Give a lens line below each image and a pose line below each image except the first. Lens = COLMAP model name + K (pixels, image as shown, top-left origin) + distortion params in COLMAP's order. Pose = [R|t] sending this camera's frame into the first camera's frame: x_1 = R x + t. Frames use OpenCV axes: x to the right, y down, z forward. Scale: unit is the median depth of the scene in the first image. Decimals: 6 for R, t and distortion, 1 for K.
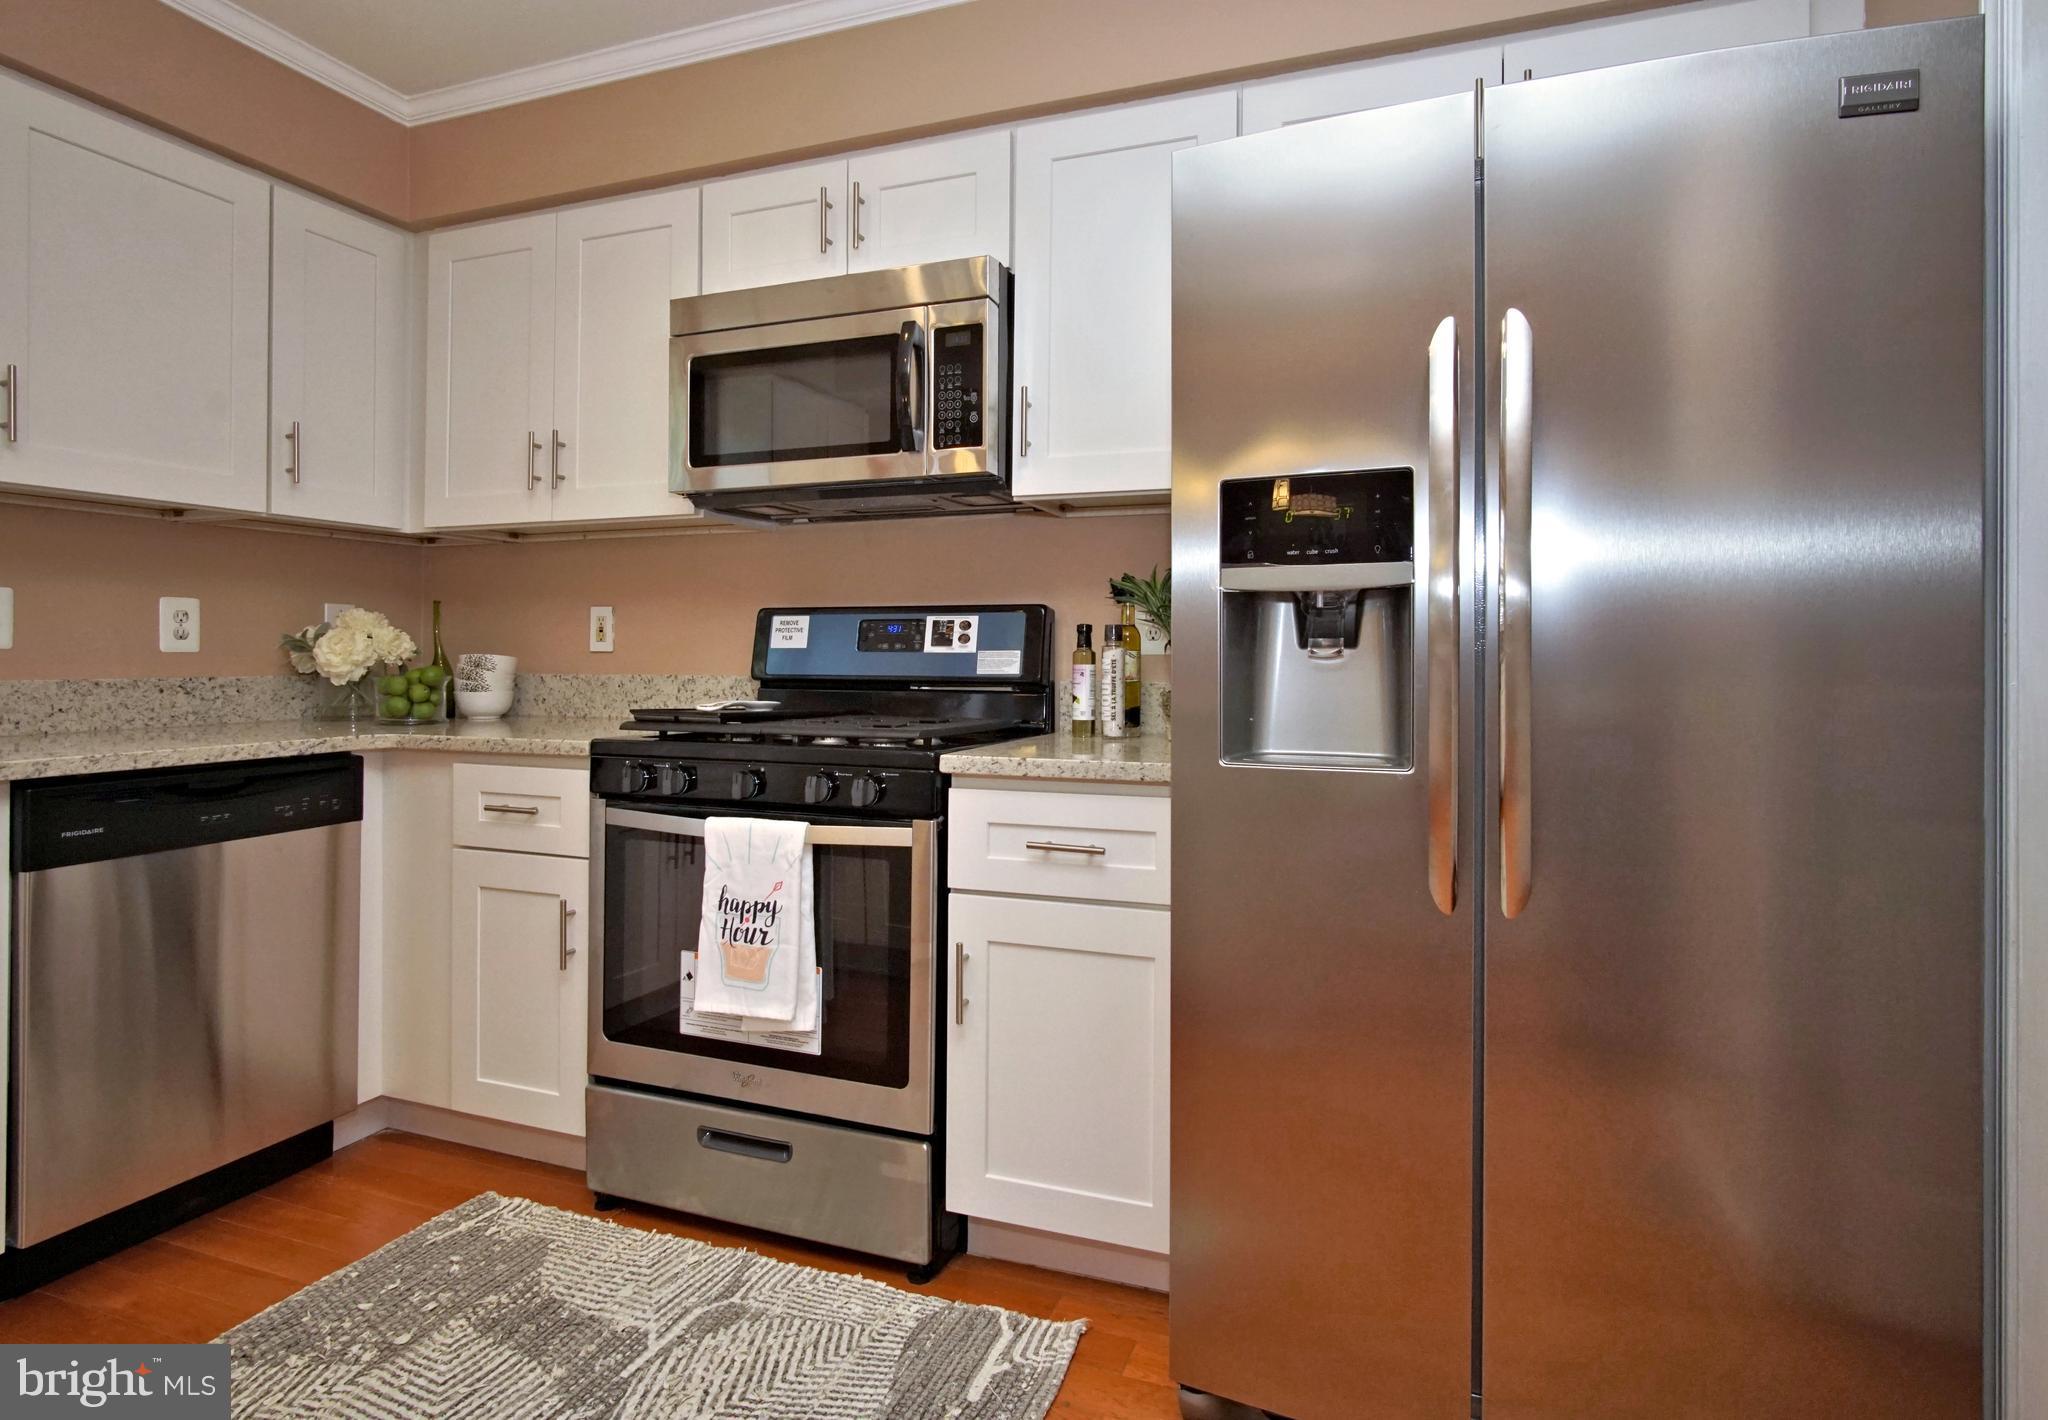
lens RADIAL K [[1103.4, 0, 1030.0], [0, 1103.4, 657.5], [0, 0, 1]] dist [-0.021983, -0.000394]
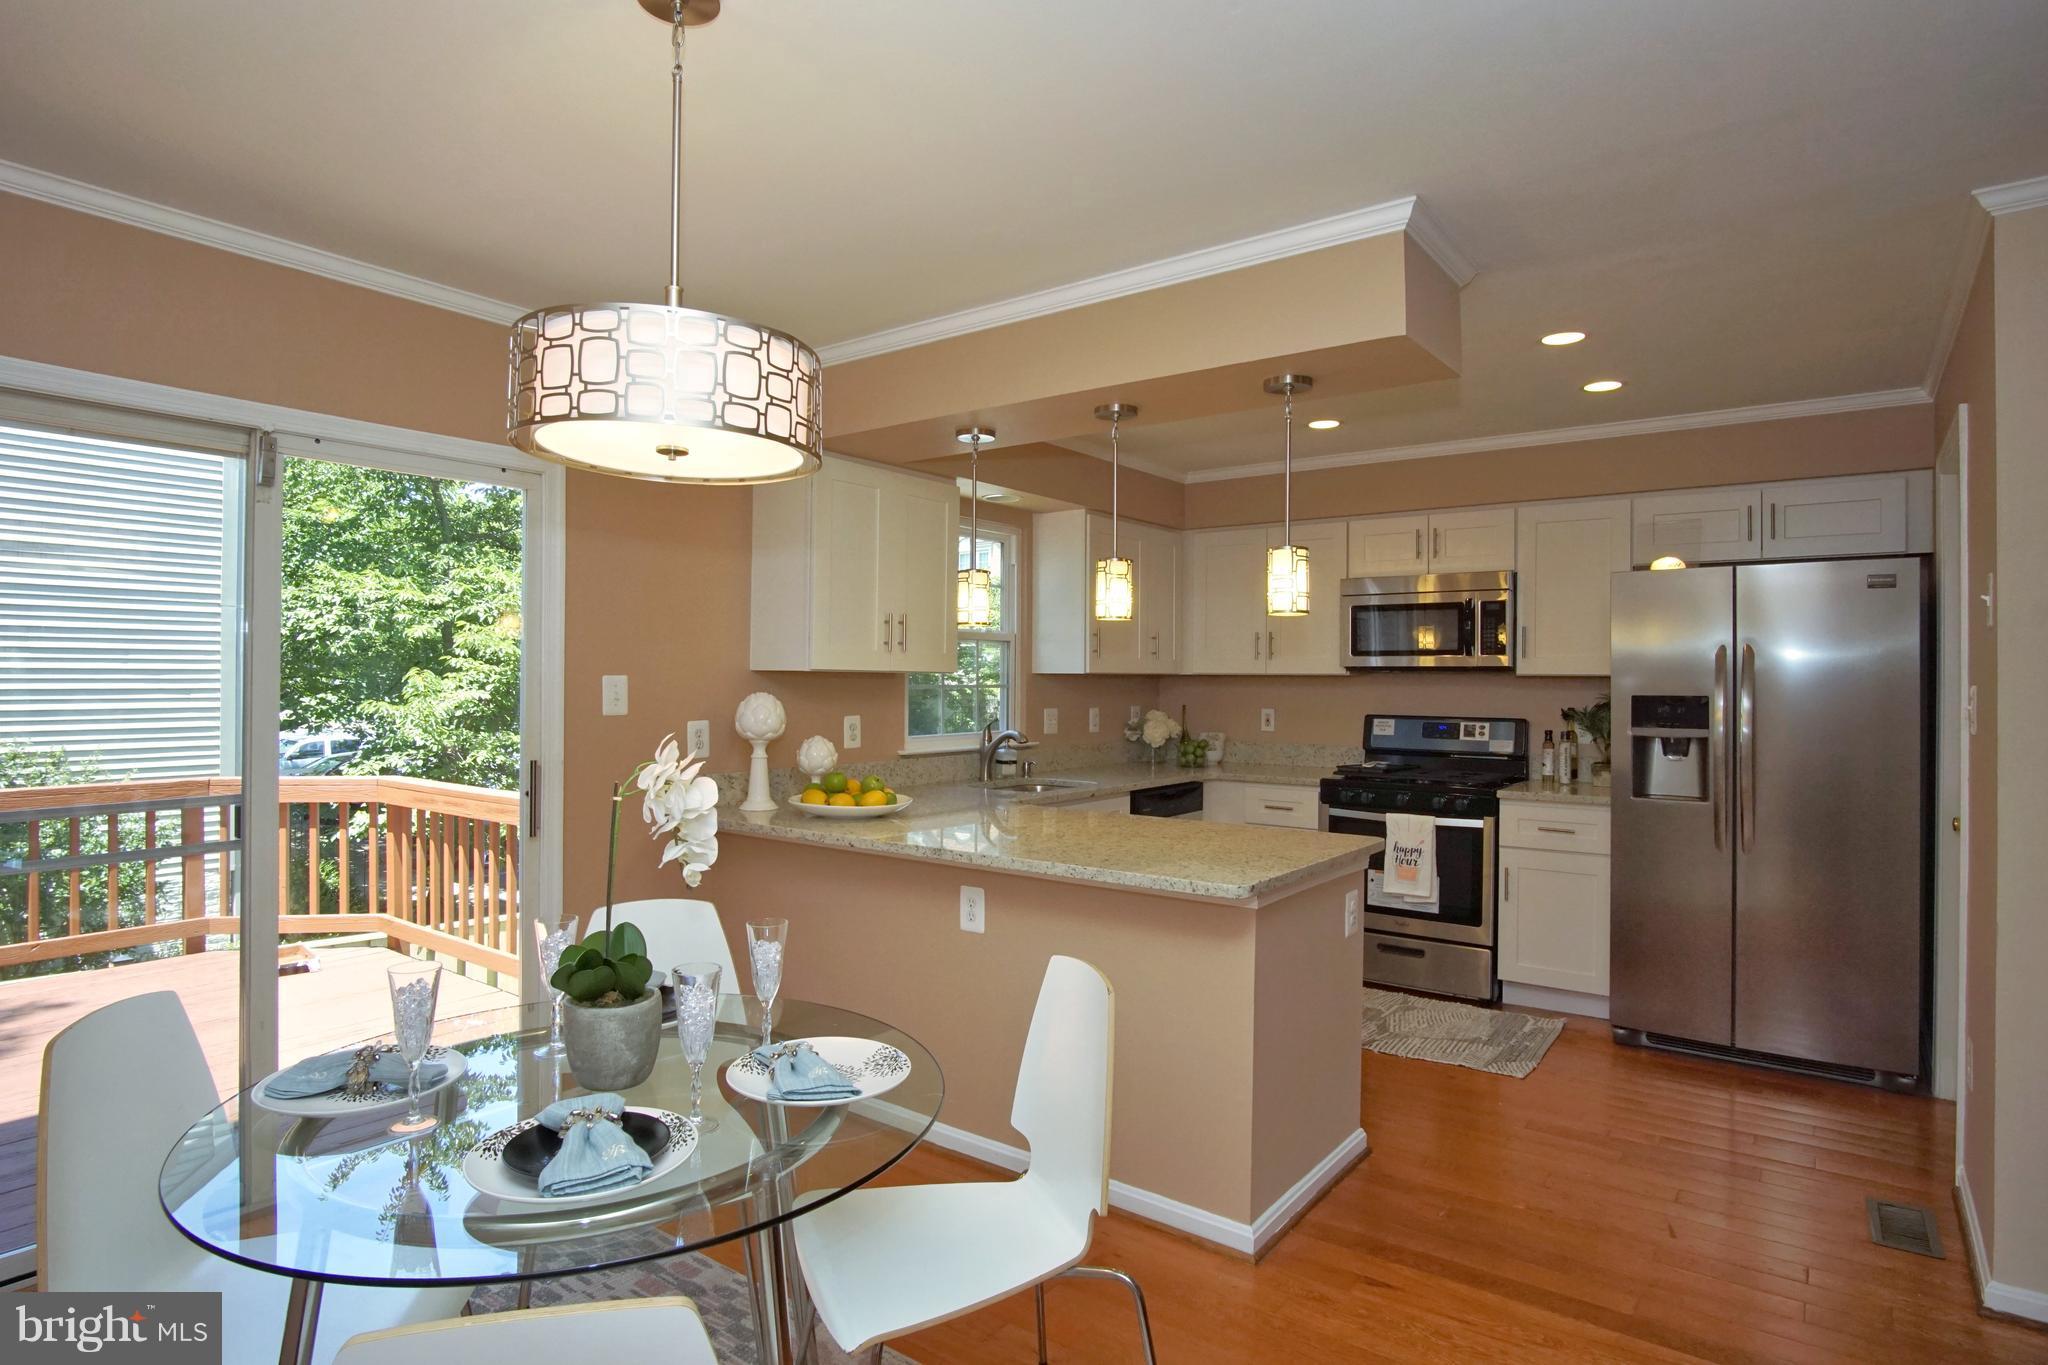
lens RADIAL K [[1096.7, 0, 1016.0], [0, 1096.7, 684.5], [0, 0, 1]] dist [0.002583, 0.000429]
pose [[0.957744, 0.003551, -0.287601, -0.335932], [-0.001861, 0.999979, 0.006148, -0.133186], [0.287617, -0.005353, 0.957730, -1.359926]]
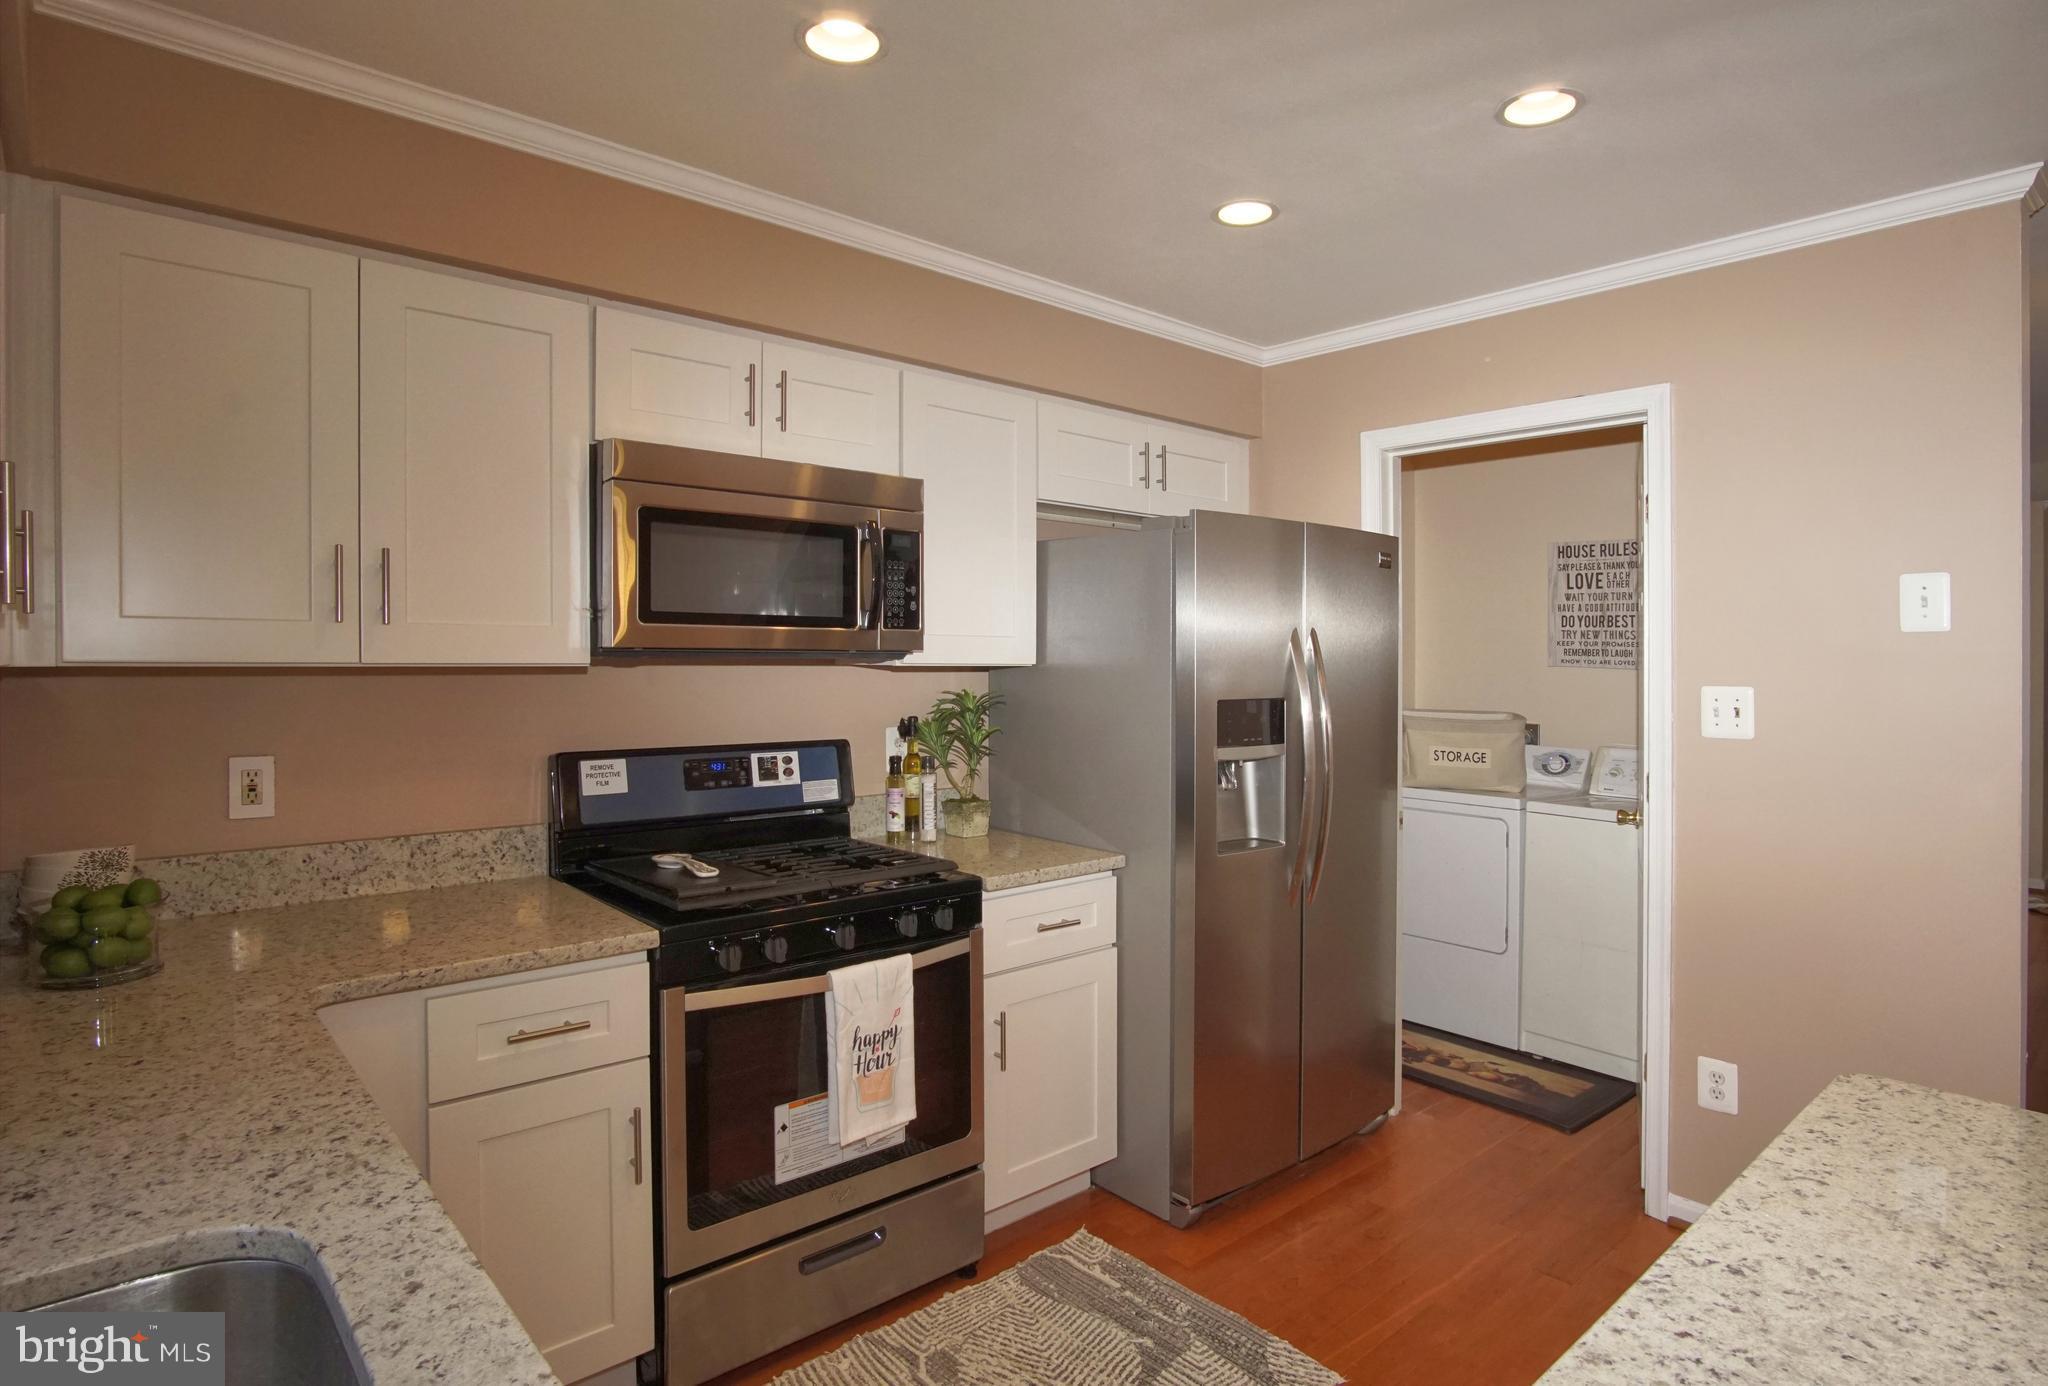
lens RADIAL K [[1107.2, 0, 1021.8], [0, 1107.2, 674.3], [0, 0, 1]] dist [-0.019004, 0.000102]
pose [[0.470332, -0.016298, 0.882339, -1.037994], [-0.008499, 0.999699, 0.022996, -0.159800], [-0.882448, -0.018315, 0.470053, 0.277940]]
